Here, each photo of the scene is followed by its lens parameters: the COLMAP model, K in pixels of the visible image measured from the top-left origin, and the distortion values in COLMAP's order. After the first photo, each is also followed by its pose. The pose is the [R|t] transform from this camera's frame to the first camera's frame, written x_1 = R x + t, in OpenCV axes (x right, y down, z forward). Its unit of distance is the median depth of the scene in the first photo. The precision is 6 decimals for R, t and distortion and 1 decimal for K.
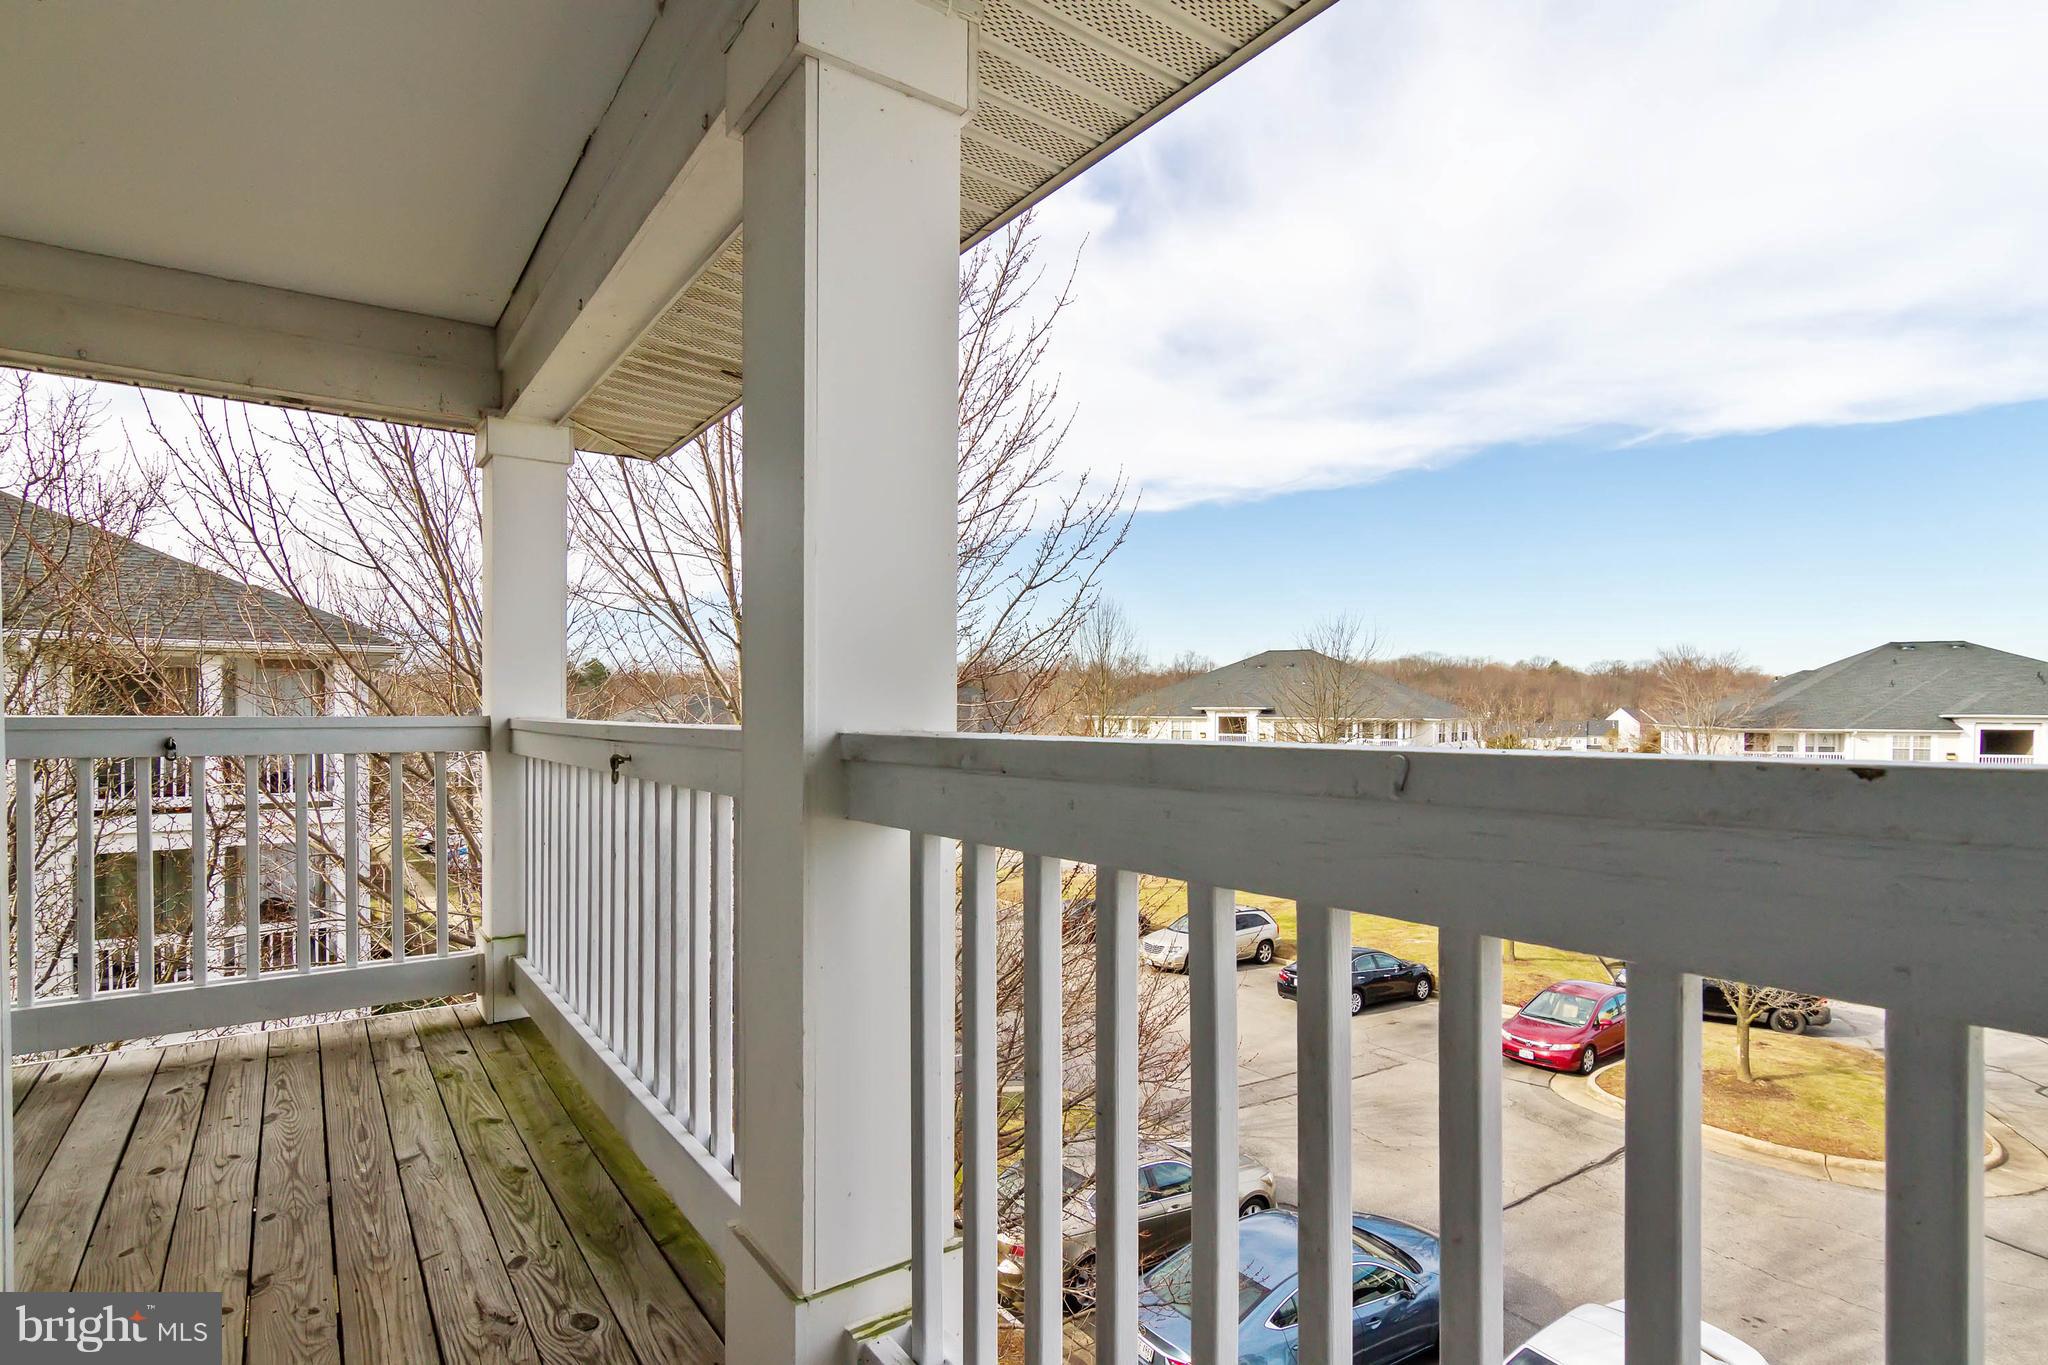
lens RADIAL K [[1039.6, 0, 1042.1], [0, 1039.6, 700.9], [0, 0, 1]] dist [0.000653, 0.001180]
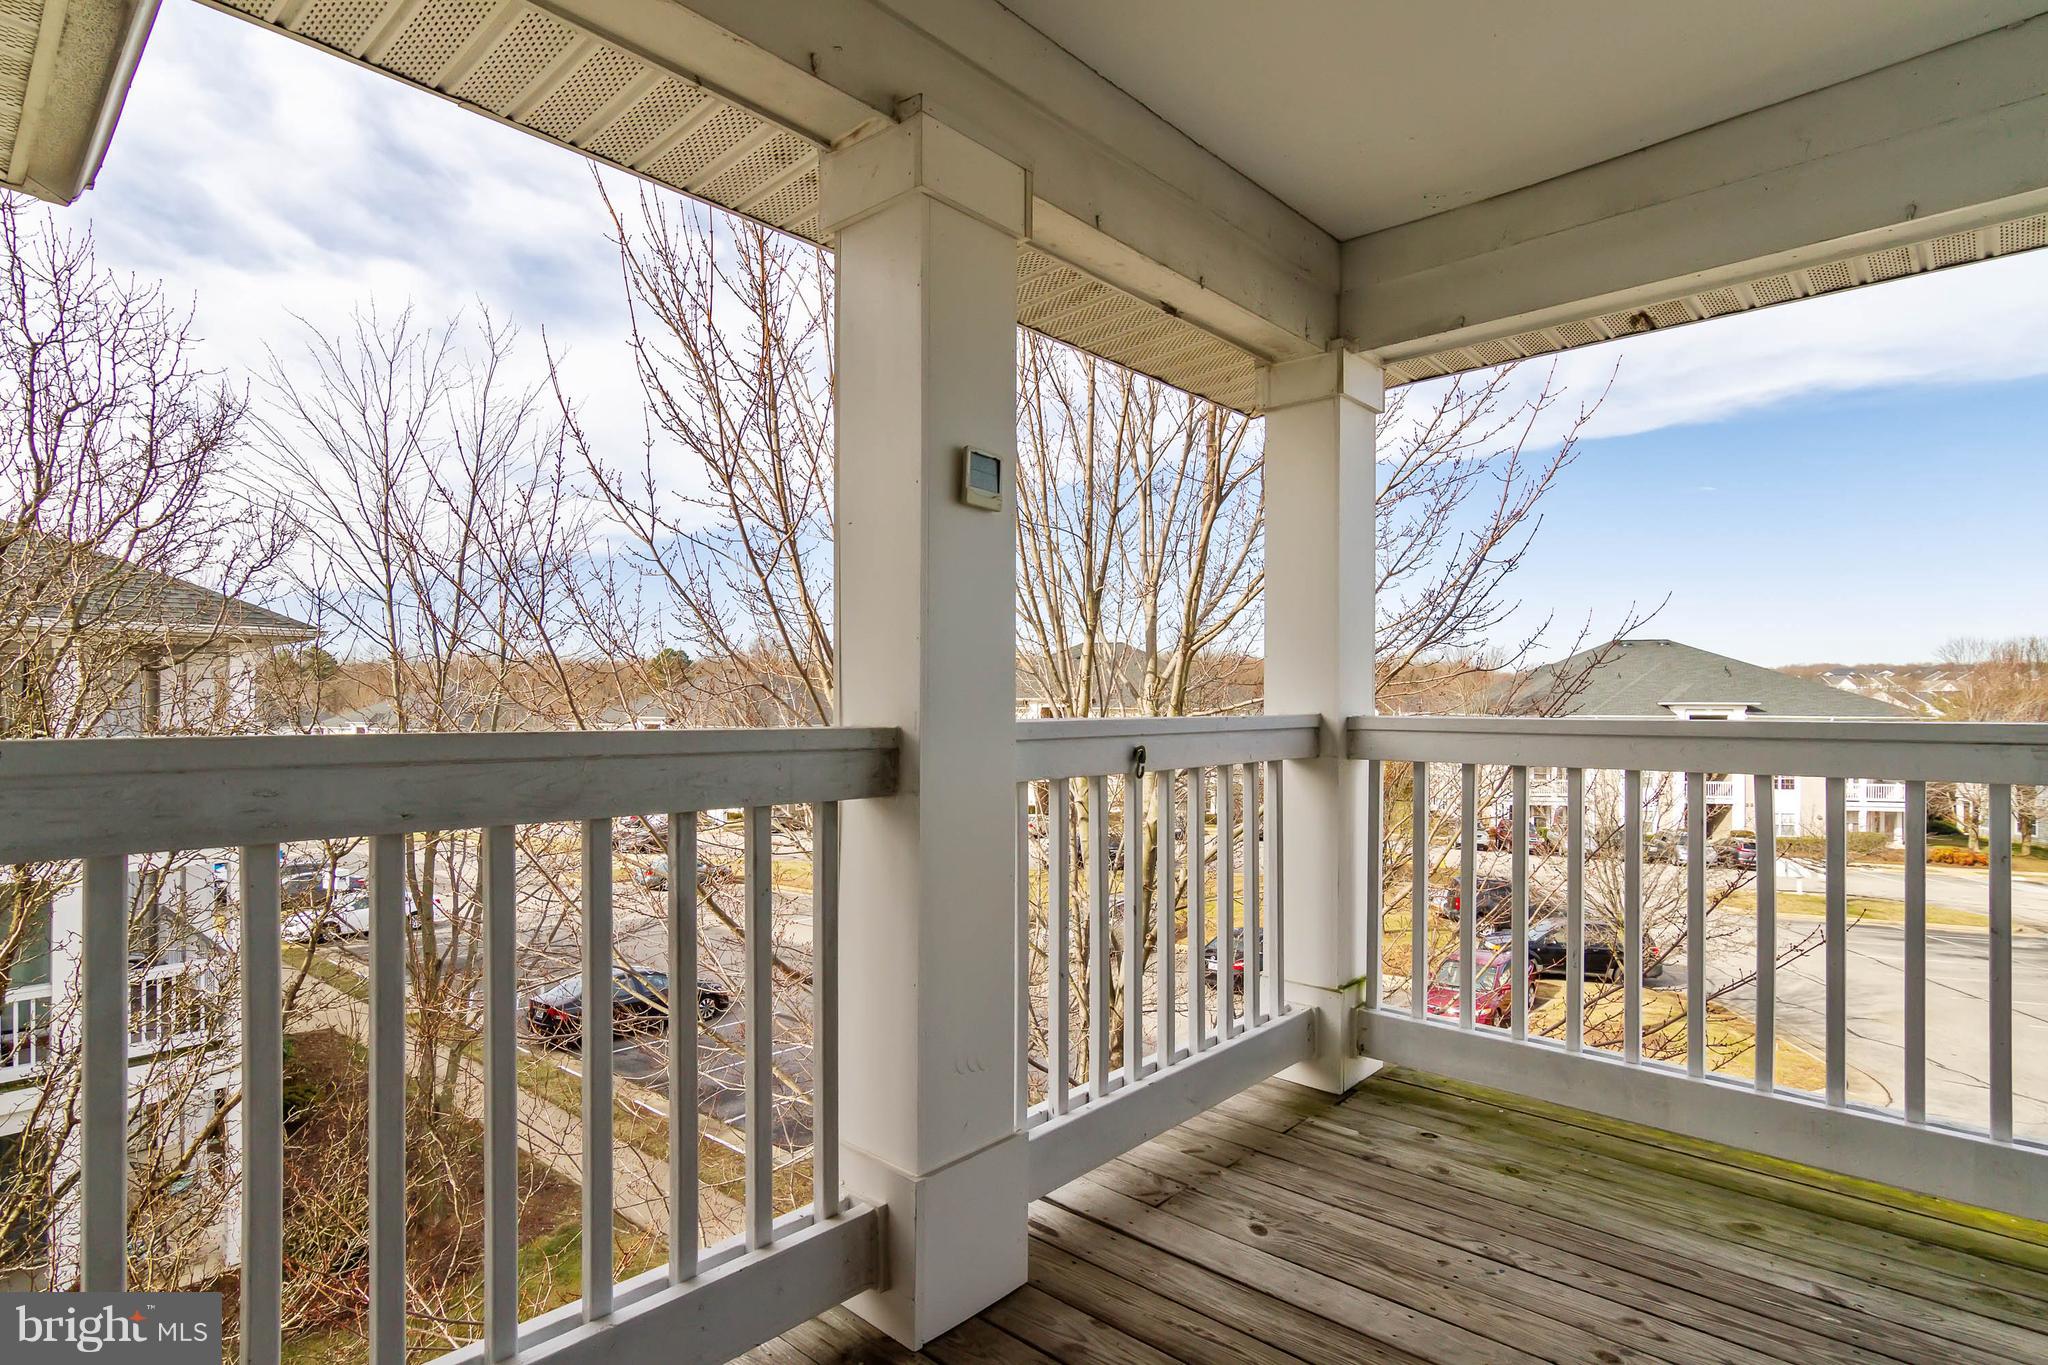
lens RADIAL K [[1039.6, 0, 1042.1], [0, 1039.6, 700.9], [0, 0, 1]] dist [0.000653, 0.001180]
pose [[0.978898, -0.006719, 0.204241, -0.912578], [0.005509, 0.999964, 0.006488, -0.001676], [-0.204277, -0.005226, 0.978899, 0.256812]]
